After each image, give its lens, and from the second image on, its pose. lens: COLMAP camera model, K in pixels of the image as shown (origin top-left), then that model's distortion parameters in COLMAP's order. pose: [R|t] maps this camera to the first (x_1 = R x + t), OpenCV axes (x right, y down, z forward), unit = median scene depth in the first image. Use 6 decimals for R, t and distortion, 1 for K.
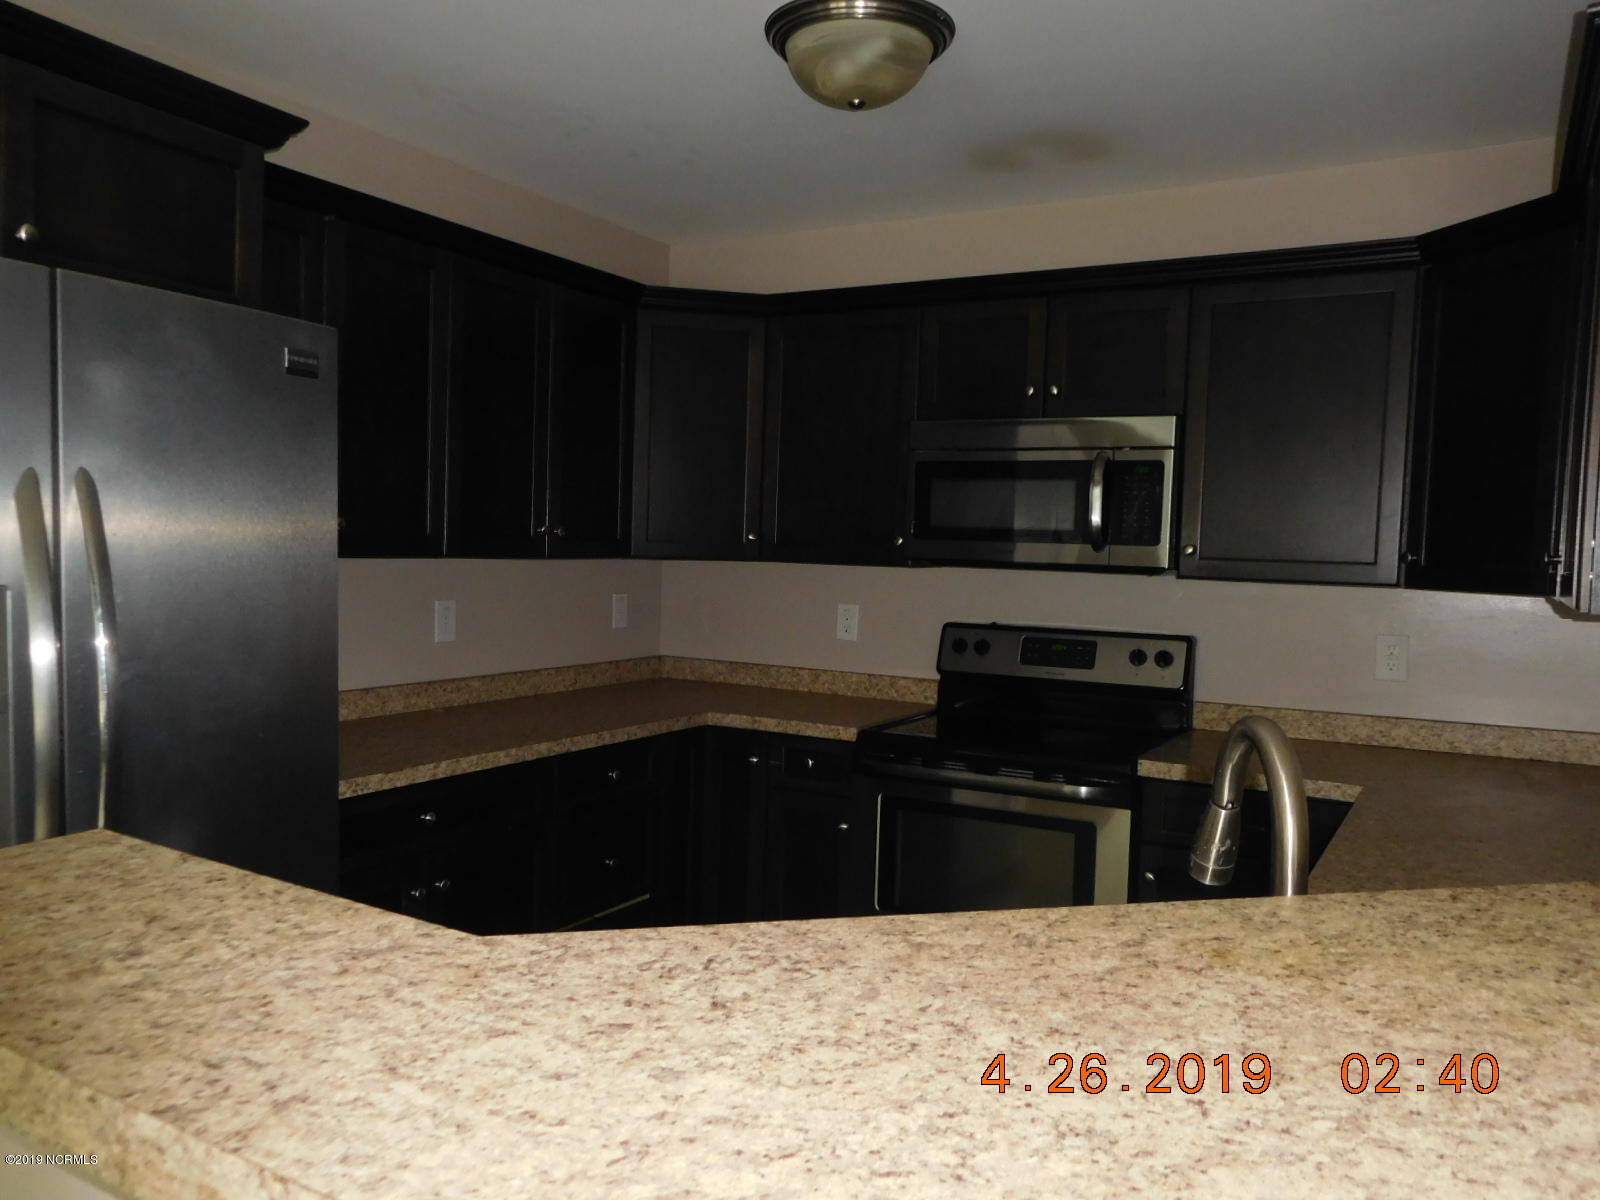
lens RADIAL K [[1214.9, 0, 782.0], [0, 1214.9, 611.3], [0, 0, 1]] dist [-0.003559, 0.003954]
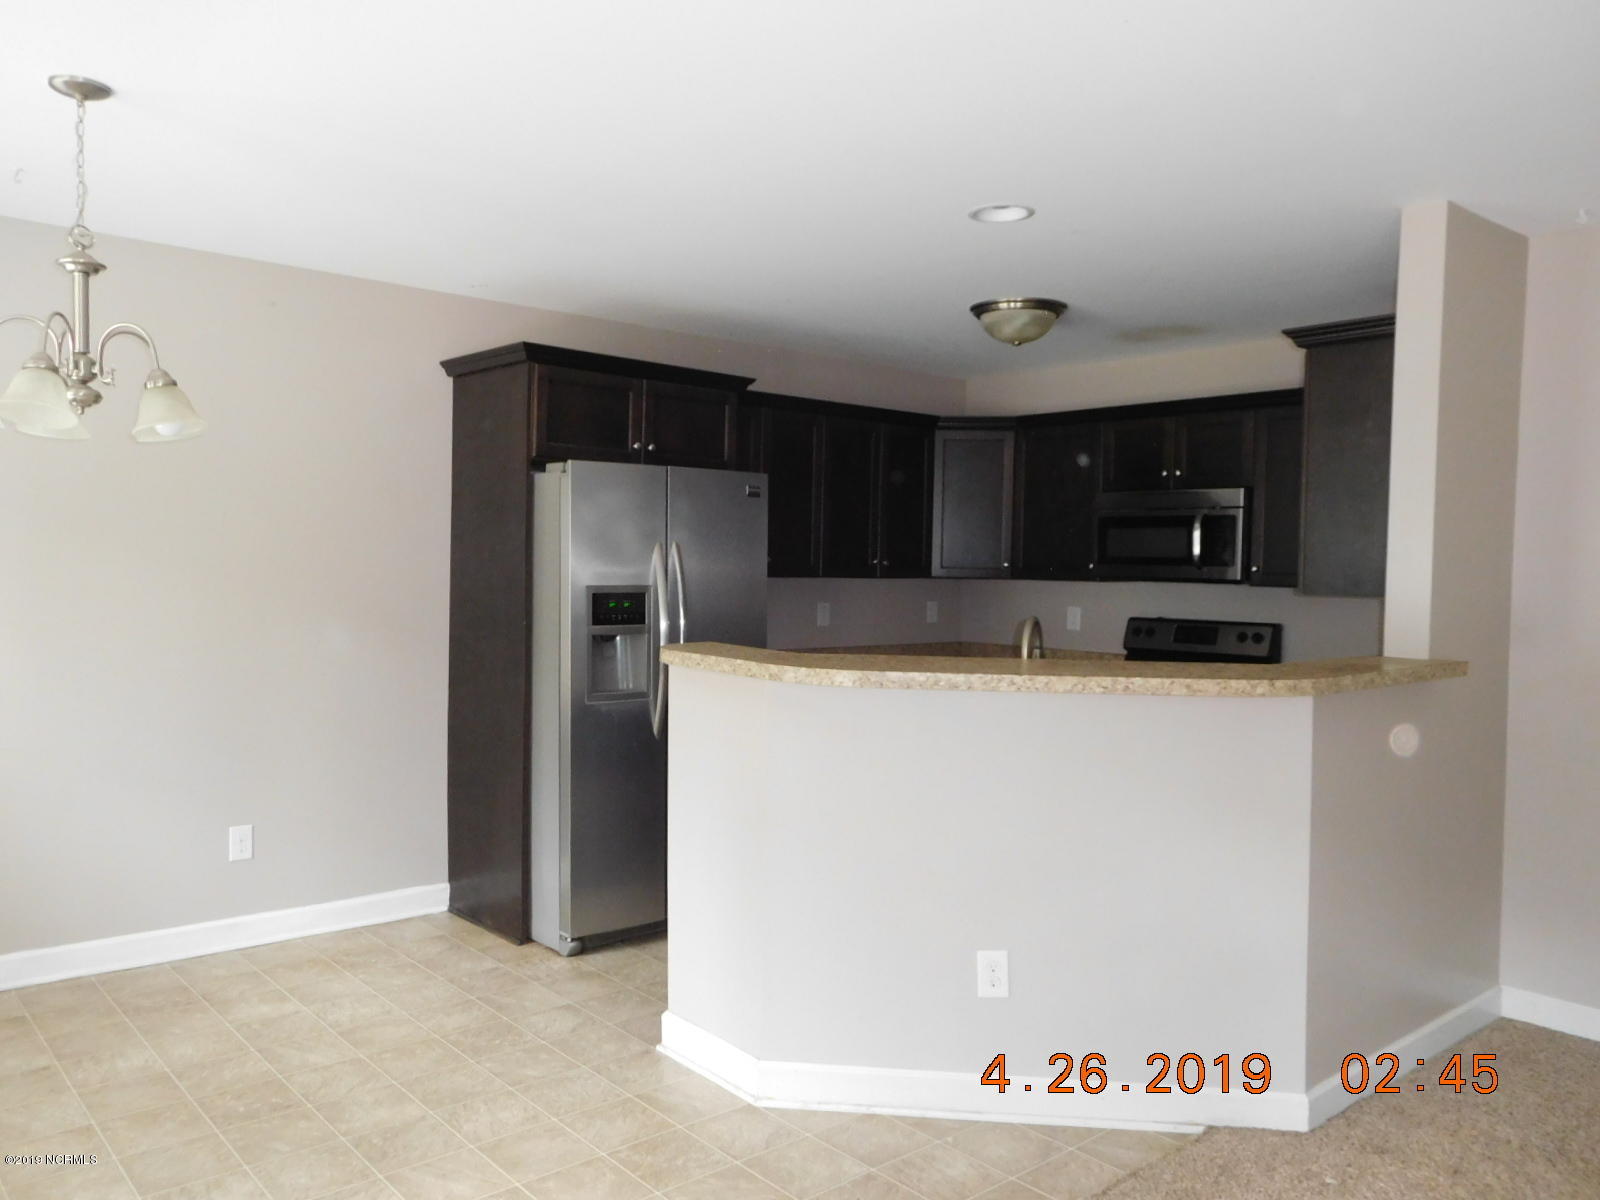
lens RADIAL K [[1221.0, 0, 800.0], [0, 1221.0, 600.0], [0, 0, 1]] dist [-0.004909, -0.000755]
pose [[0.948550, -0.003483, -0.316608, 0.262674], [-0.007448, 0.999417, -0.033308, 0.048851], [0.316540, 0.033952, 0.947971, -0.724049]]
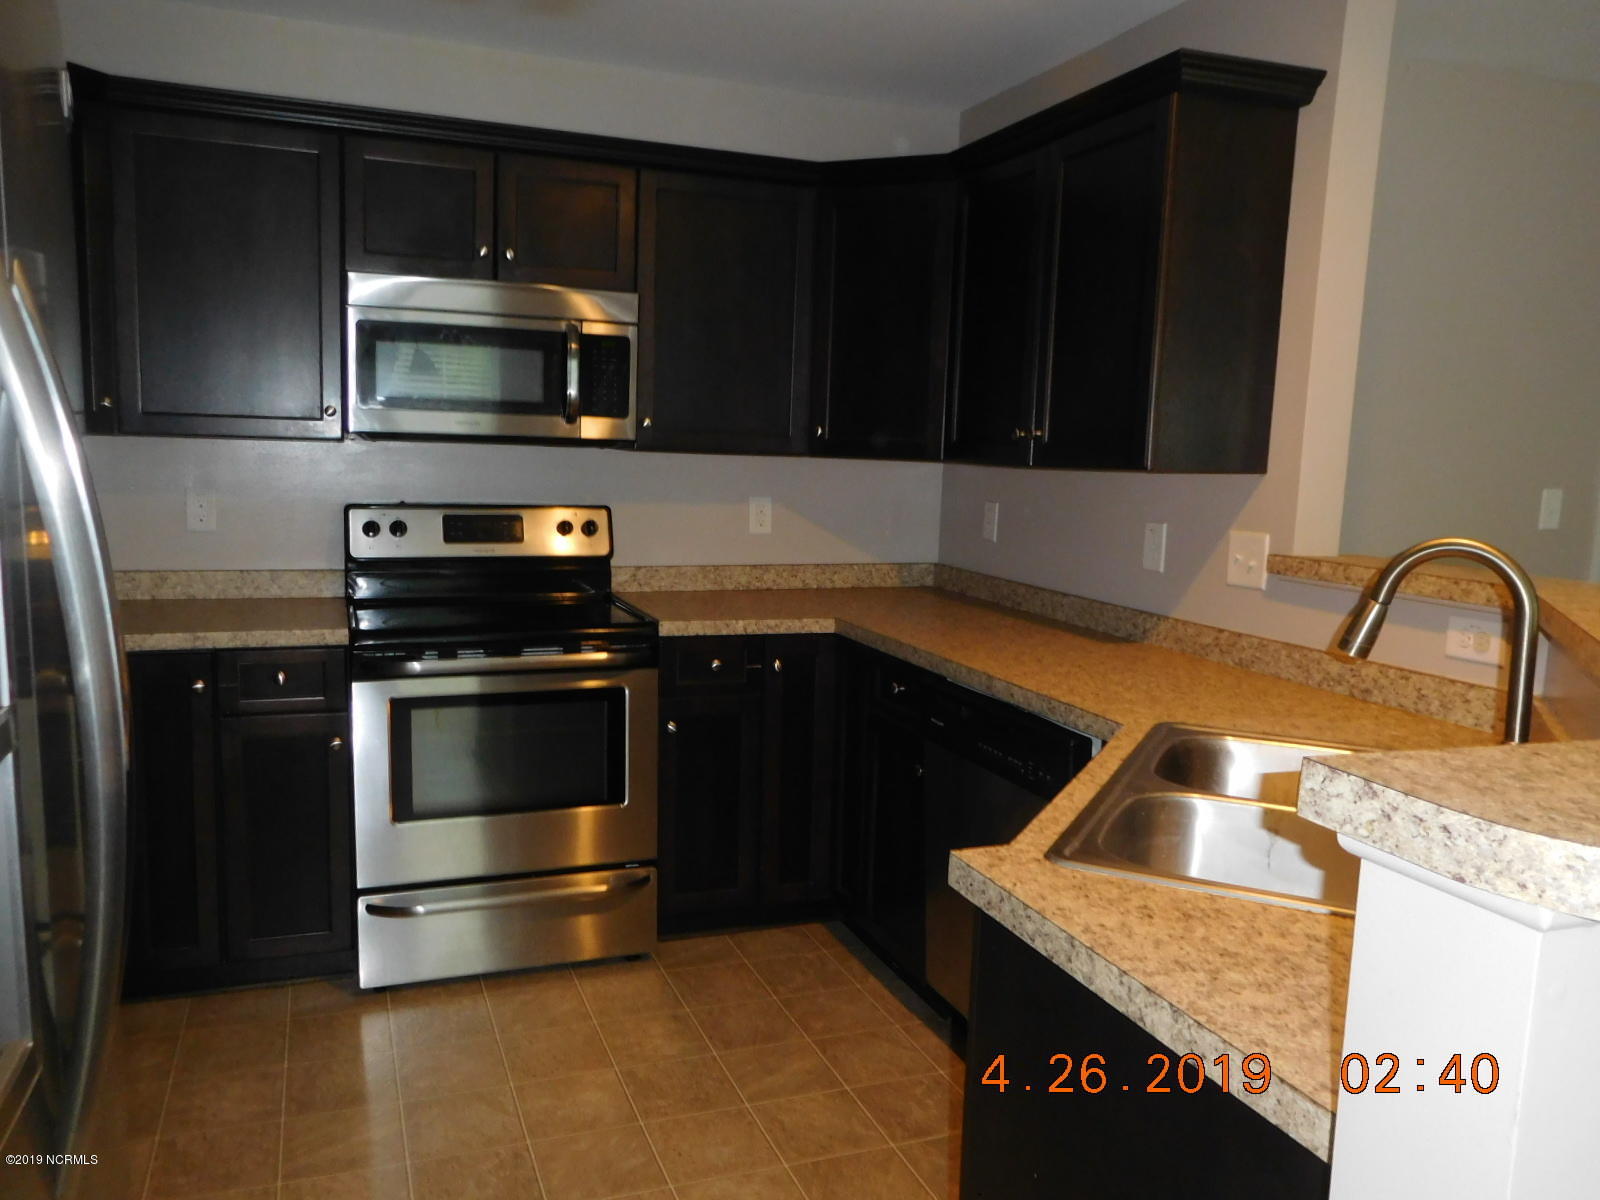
lens RADIAL K [[1214.9, 0, 782.0], [0, 1214.9, 611.3], [0, 0, 1]] dist [-0.003559, 0.003954]
pose [[0.632217, -0.111758, 0.766689, -0.407365], [0.031454, 0.992429, 0.118726, -0.009305], [-0.774153, -0.050946, 0.630946, 0.214420]]
